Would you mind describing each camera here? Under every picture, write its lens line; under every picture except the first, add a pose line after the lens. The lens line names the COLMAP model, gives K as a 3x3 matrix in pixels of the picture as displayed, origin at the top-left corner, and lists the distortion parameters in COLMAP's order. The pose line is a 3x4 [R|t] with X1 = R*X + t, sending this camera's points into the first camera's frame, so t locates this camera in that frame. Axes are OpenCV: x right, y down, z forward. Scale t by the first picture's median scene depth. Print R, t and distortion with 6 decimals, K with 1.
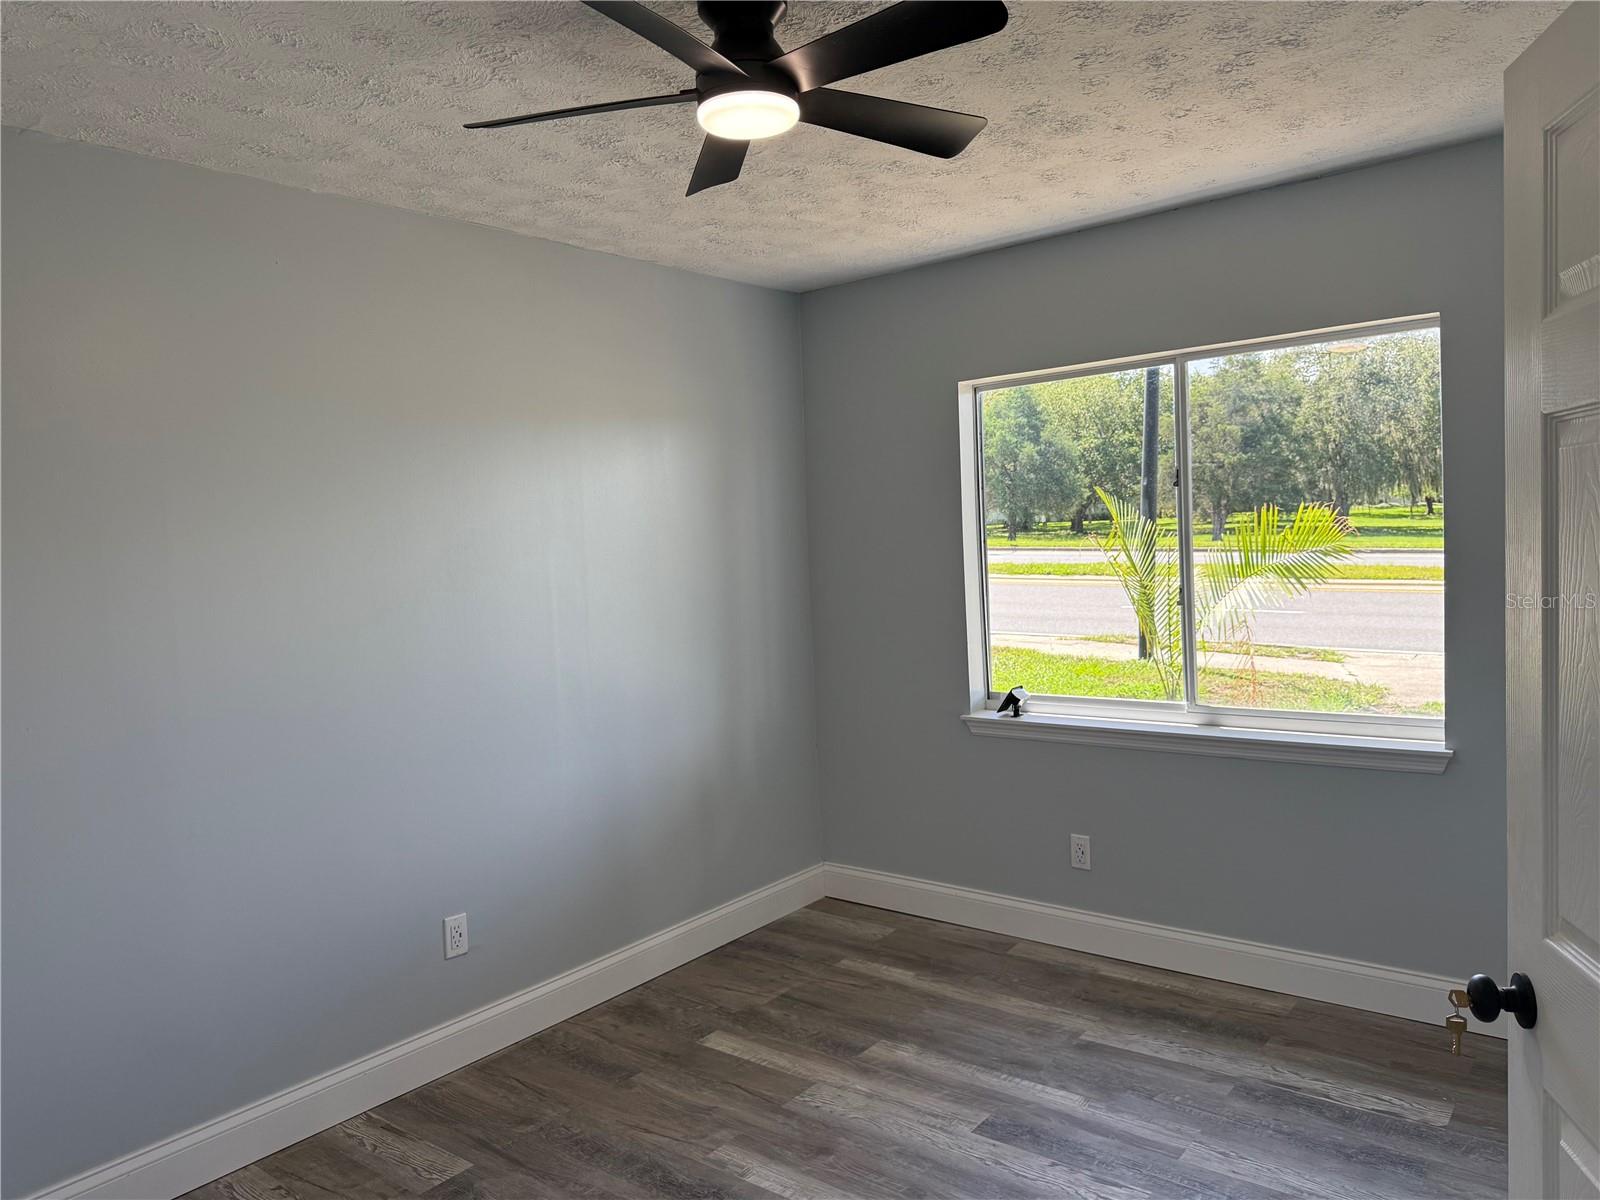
lens RADIAL K [[1140.3, 0, 800.0], [0, 1140.3, 600.0], [0, 0, 1]] dist [0.056625, -0.090966]
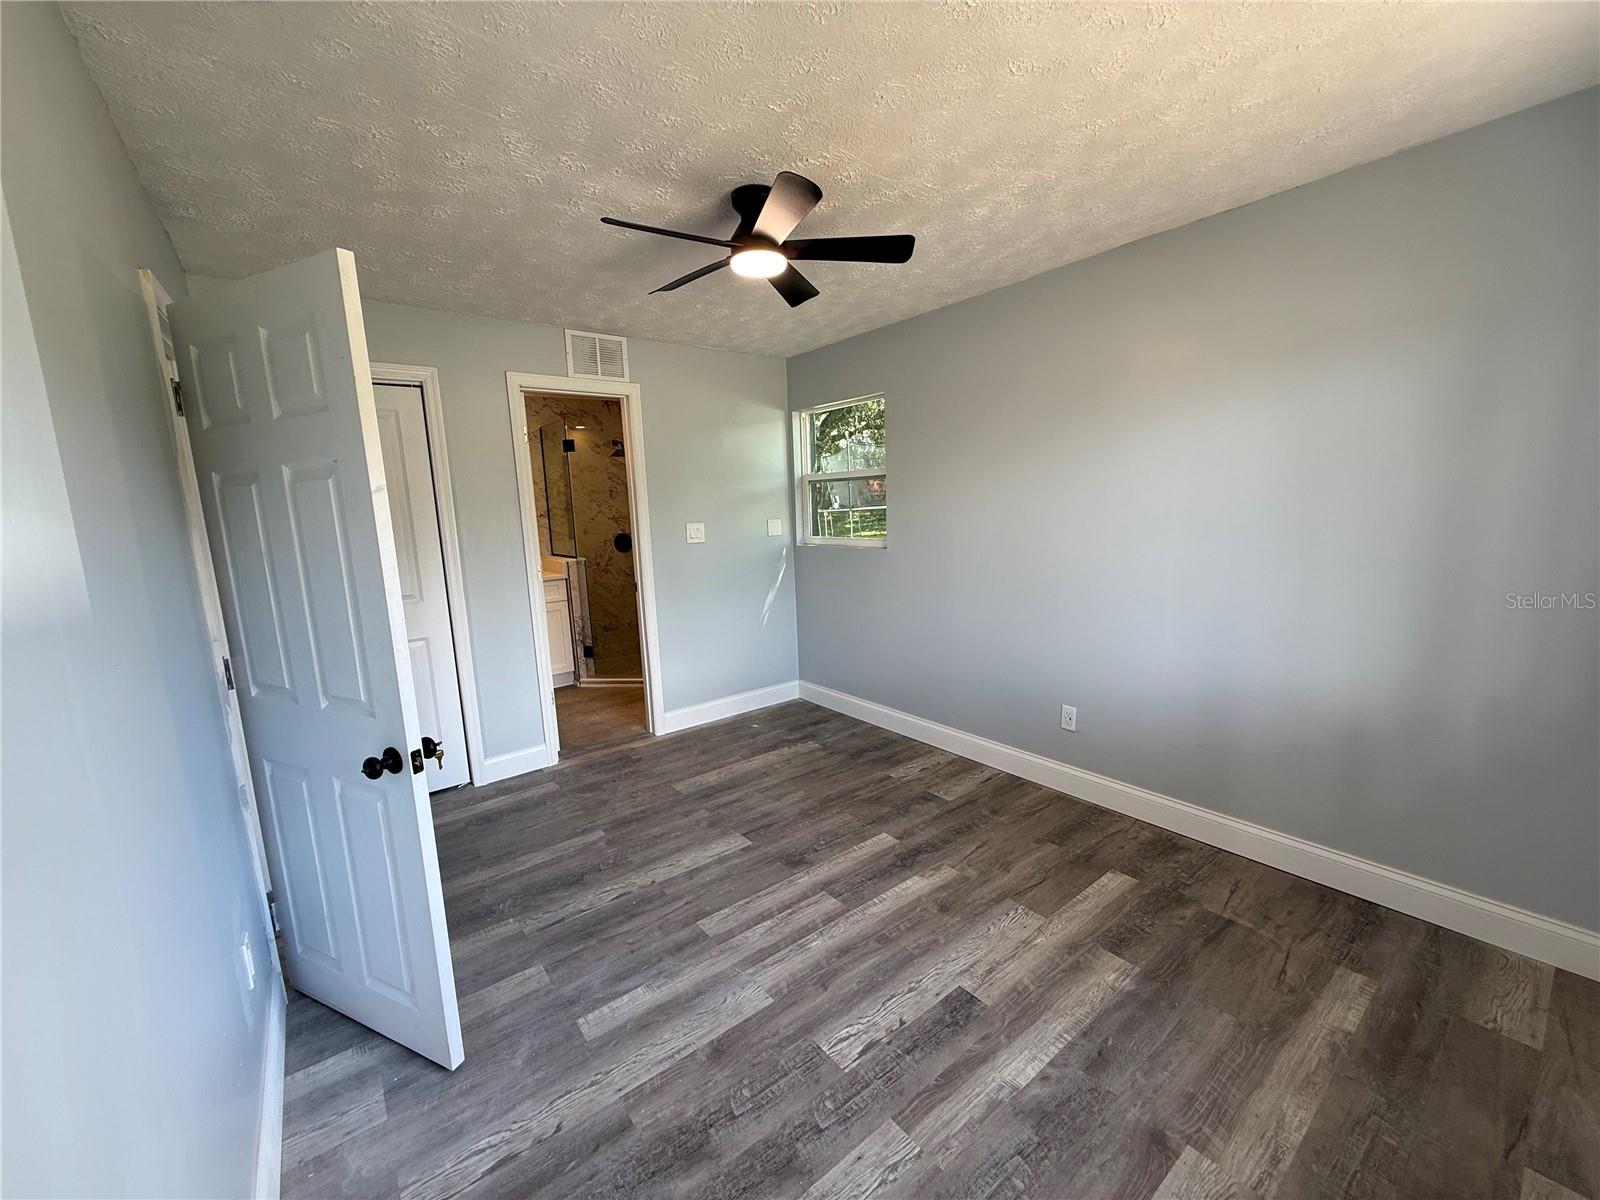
lens RADIAL K [[633.4, 0, 795.2], [0, 633.4, 601.5], [0, 0, 1]] dist [0.000247, 0.000104]
pose [[-0.235754, 0.205612, -0.949813, 0.689218], [-0.007203, 0.976965, 0.213278, -0.072557], [0.971786, 0.057122, -0.228842, 0.887893]]
